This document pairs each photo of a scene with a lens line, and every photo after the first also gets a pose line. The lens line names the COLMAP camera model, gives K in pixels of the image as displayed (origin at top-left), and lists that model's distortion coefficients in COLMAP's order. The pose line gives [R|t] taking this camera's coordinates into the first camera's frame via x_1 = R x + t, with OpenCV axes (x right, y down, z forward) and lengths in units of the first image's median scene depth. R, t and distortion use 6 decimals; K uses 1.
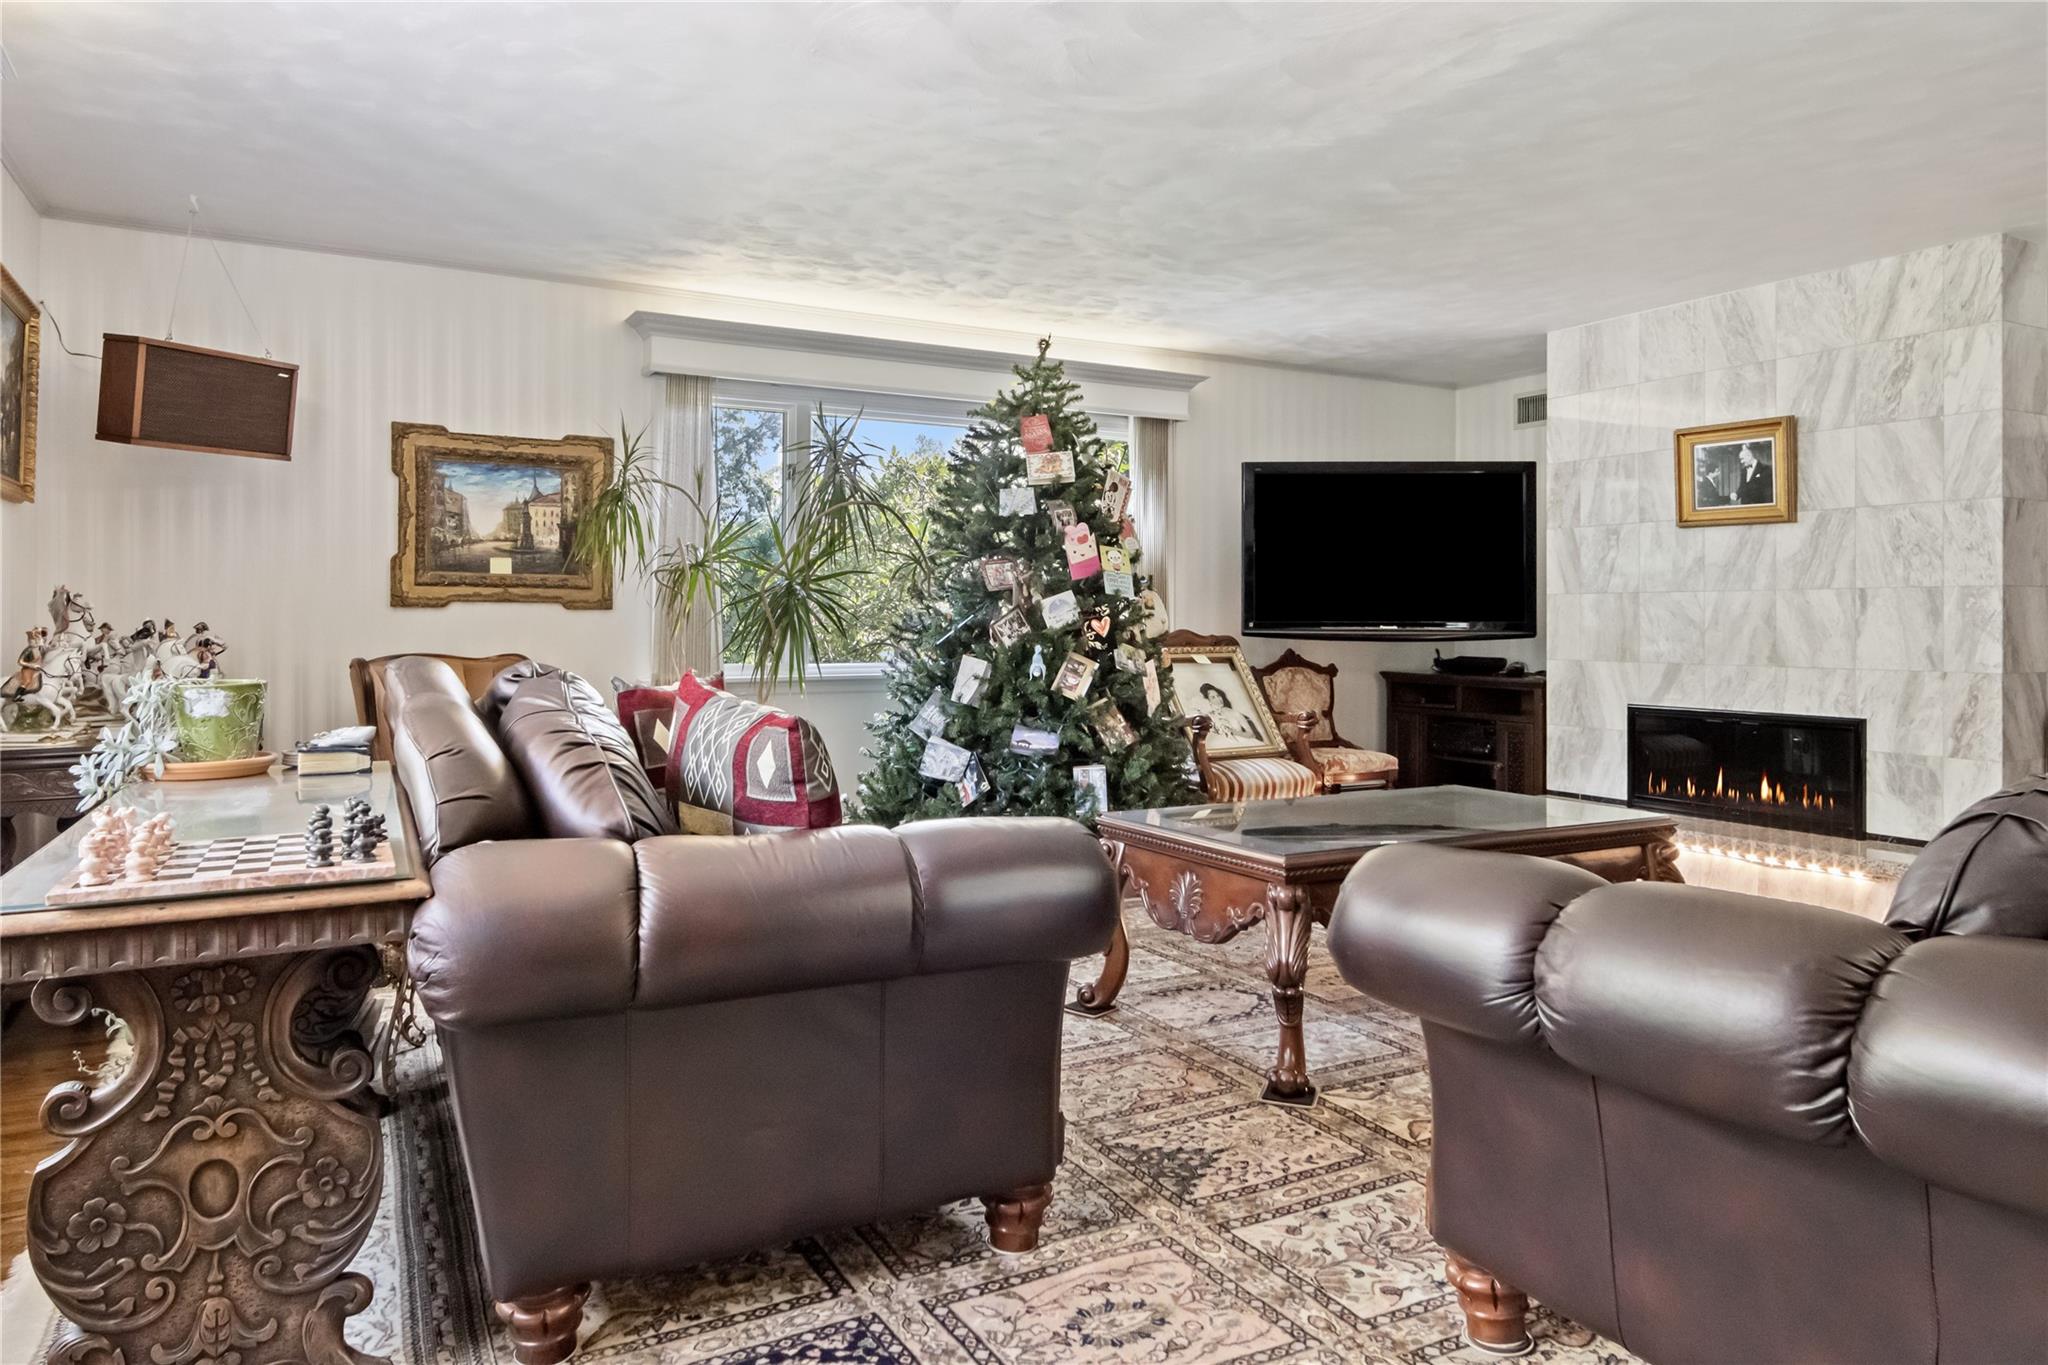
lens RADIAL K [[1346.9, 0, 1028.5], [0, 1346.9, 625.3], [0, 0, 1]] dist [-0.001512, 0.000802]
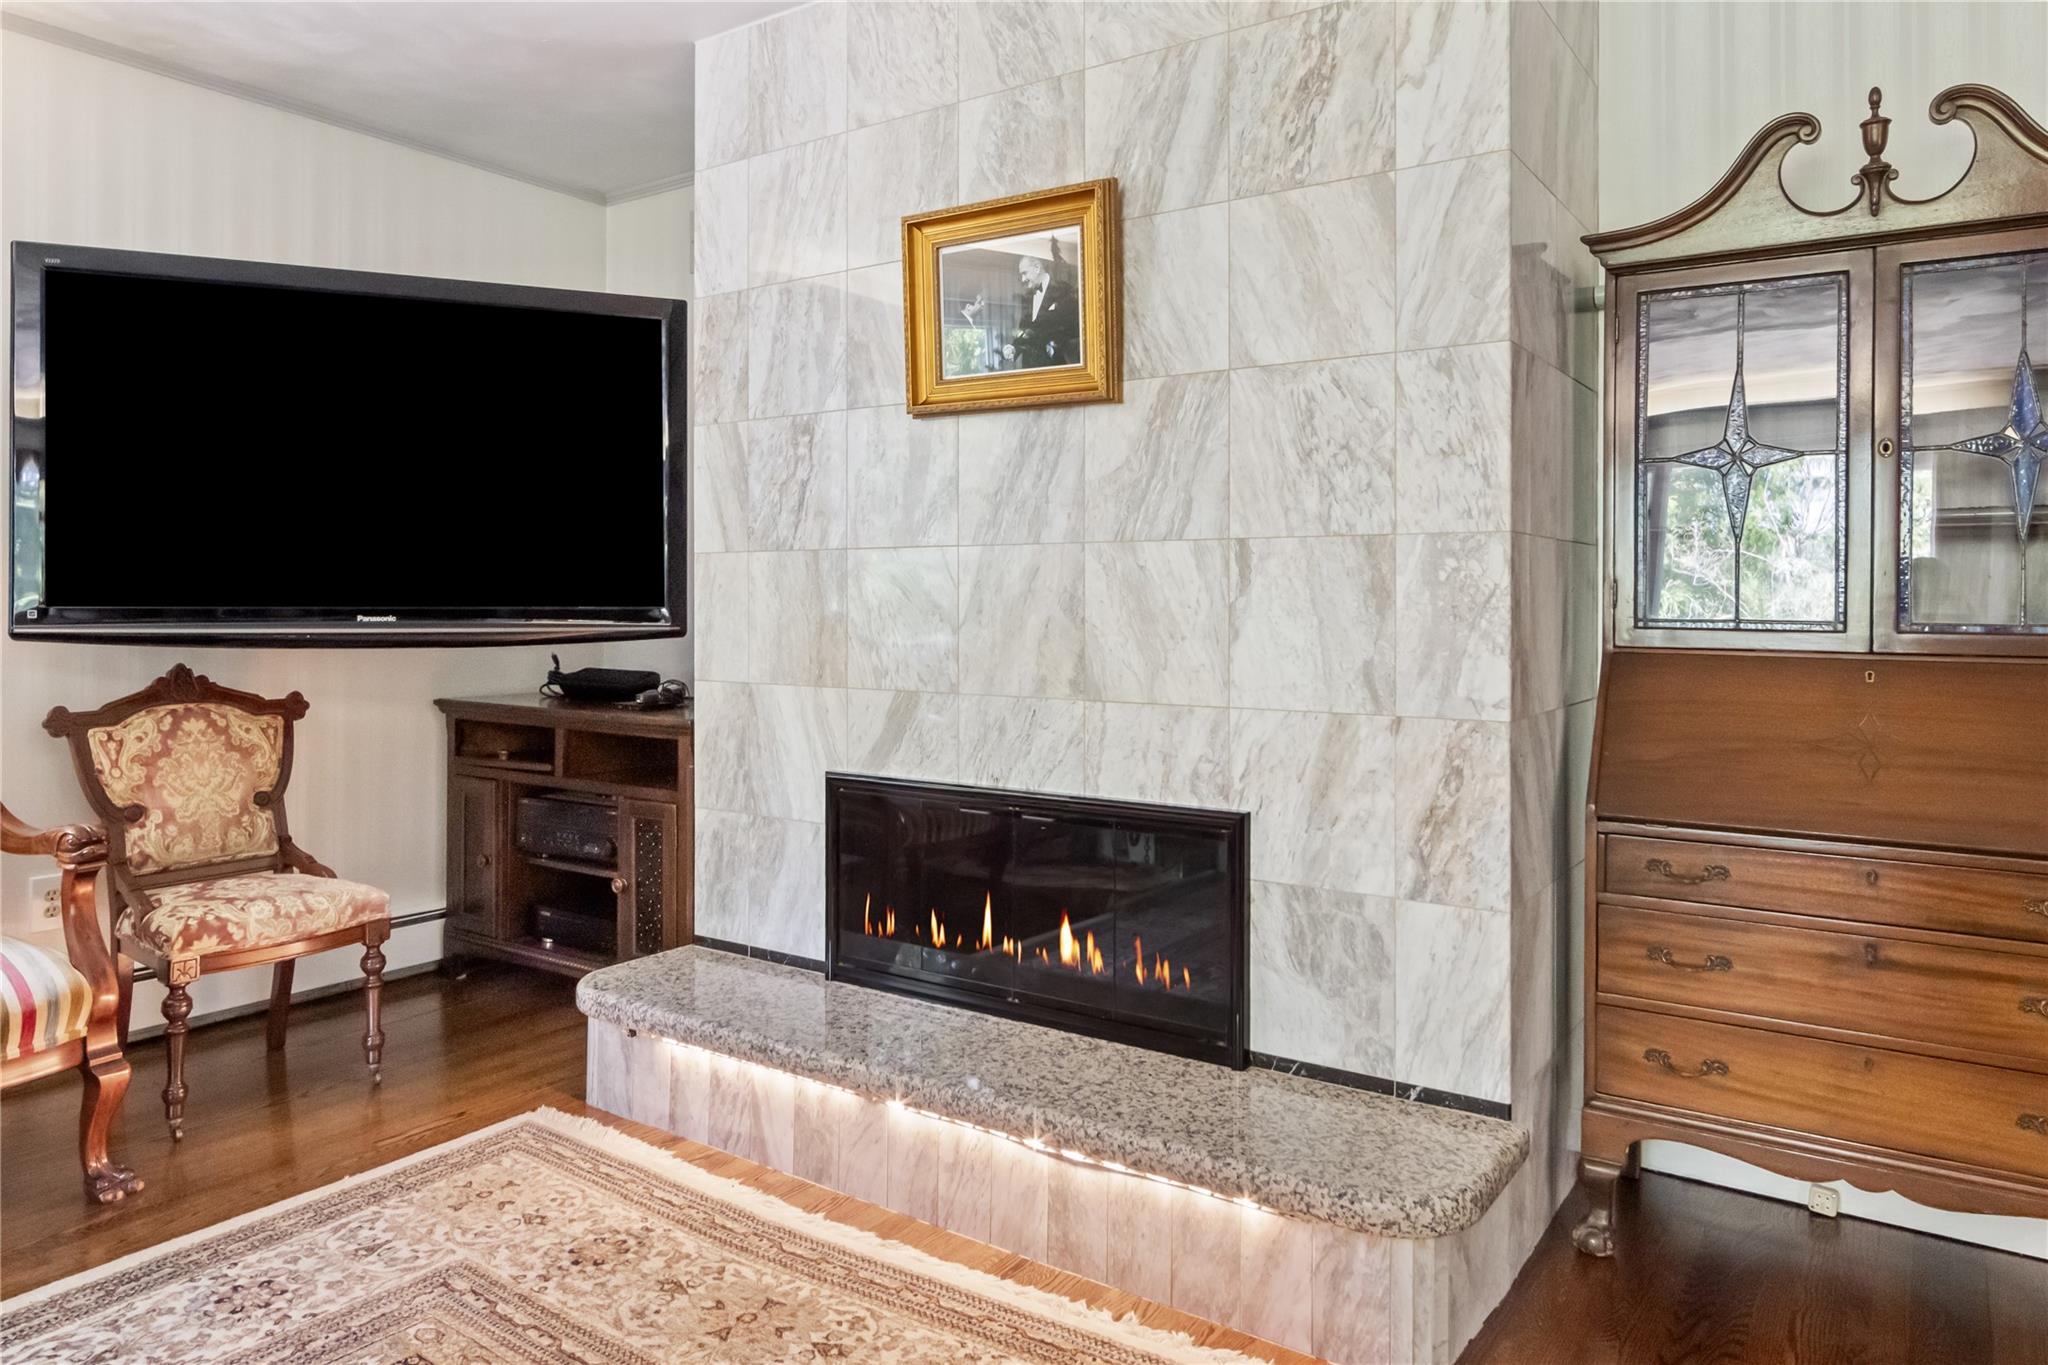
lens RADIAL K [[1346.9, 0, 1028.5], [0, 1346.9, 625.3], [0, 0, 1]] dist [-0.001512, 0.000802]
pose [[0.897877, -0.008900, 0.440157, 0.329386], [0.001654, 0.999857, 0.016843, -0.004813], [-0.440244, -0.014395, 0.897763, 0.583827]]
